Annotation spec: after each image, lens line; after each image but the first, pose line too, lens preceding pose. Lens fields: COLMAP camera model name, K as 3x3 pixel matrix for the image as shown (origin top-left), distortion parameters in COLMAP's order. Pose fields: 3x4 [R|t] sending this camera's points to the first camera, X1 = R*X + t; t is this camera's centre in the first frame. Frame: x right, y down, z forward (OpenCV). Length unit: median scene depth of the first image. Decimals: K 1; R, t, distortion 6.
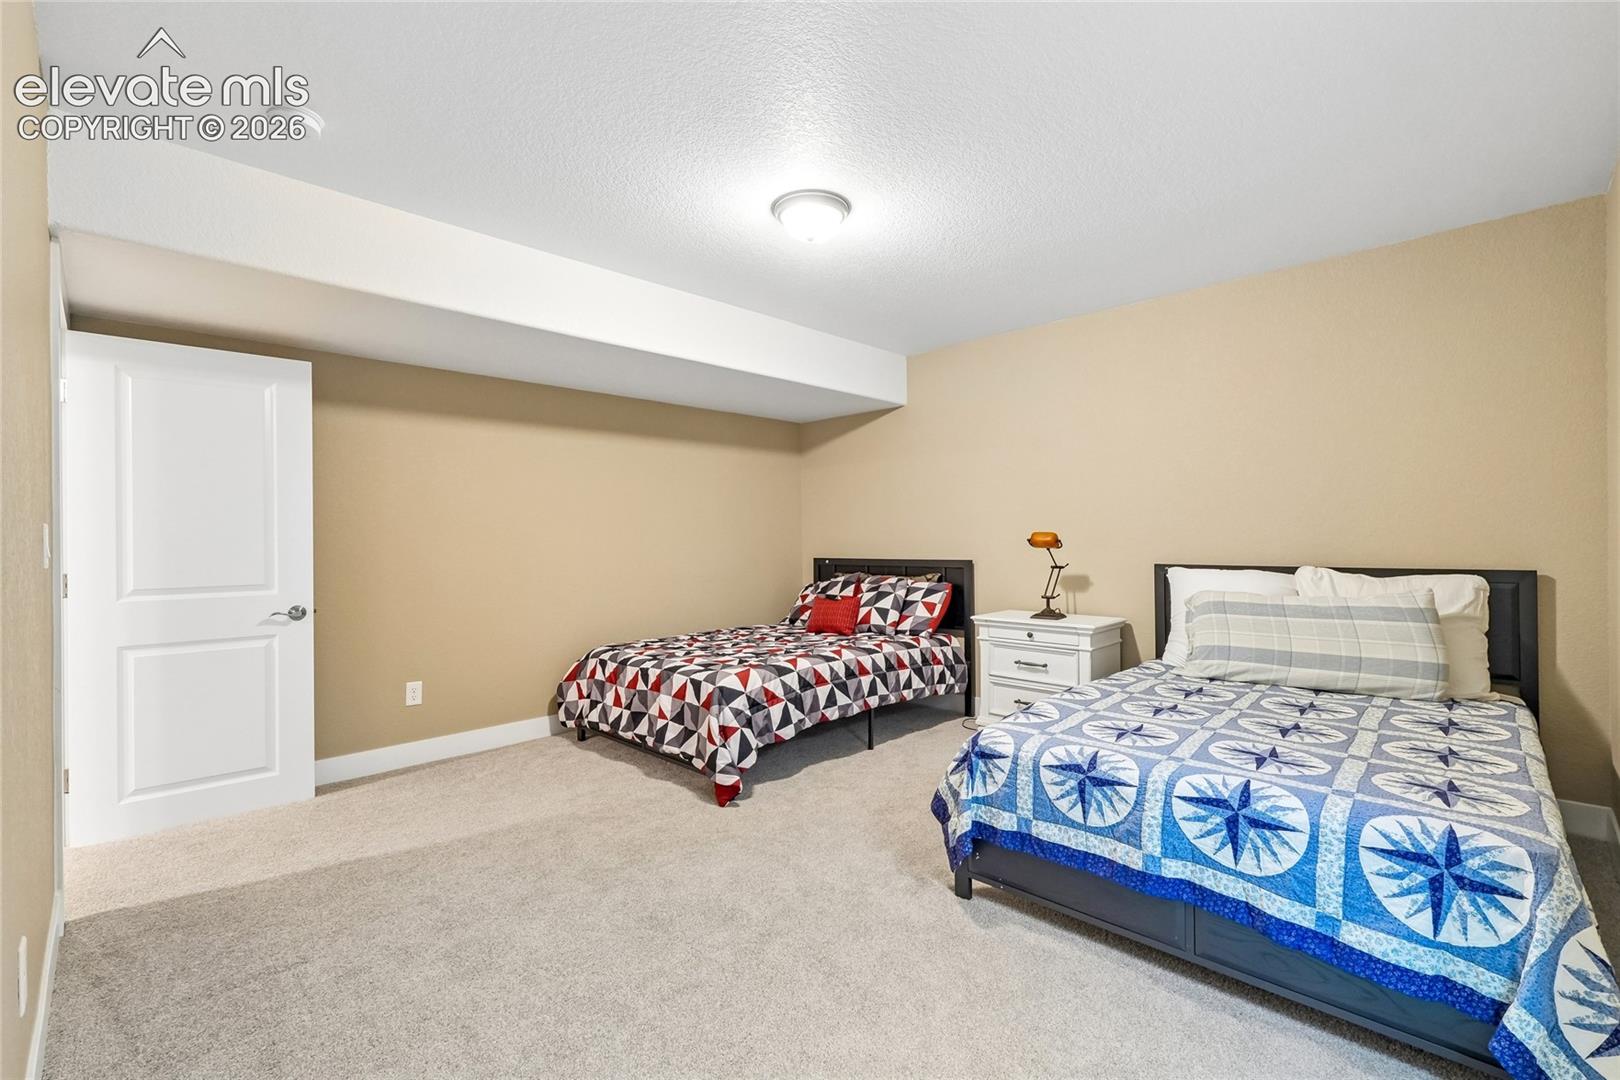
lens RADIAL K [[726.3, 0, 815.6], [0, 726.3, 540.7], [0, 0, 1]] dist [0.000245, 0.000347]
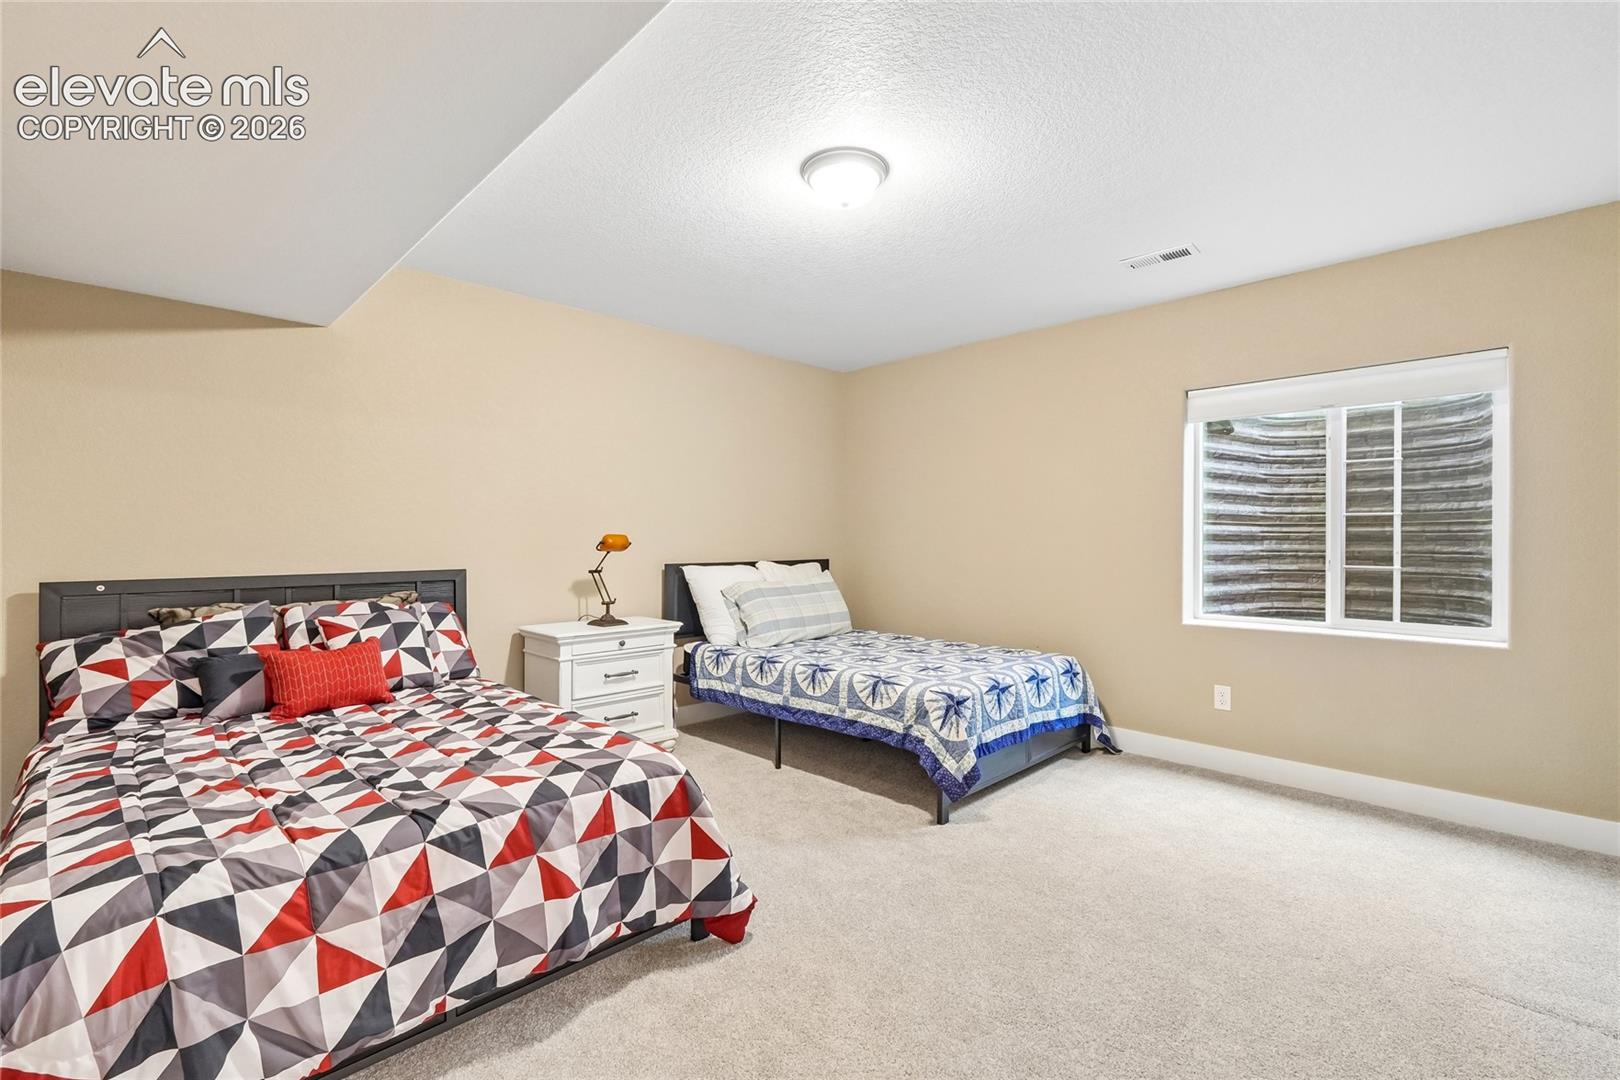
lens RADIAL K [[726.3, 0, 815.6], [0, 726.3, 540.7], [0, 0, 1]] dist [0.000245, 0.000347]
pose [[-0.014518, 0.006174, 0.999876, -0.691795], [0.001823, 0.999979, -0.006148, 0.003025], [-0.999893, 0.001733, -0.014528, 0.805816]]
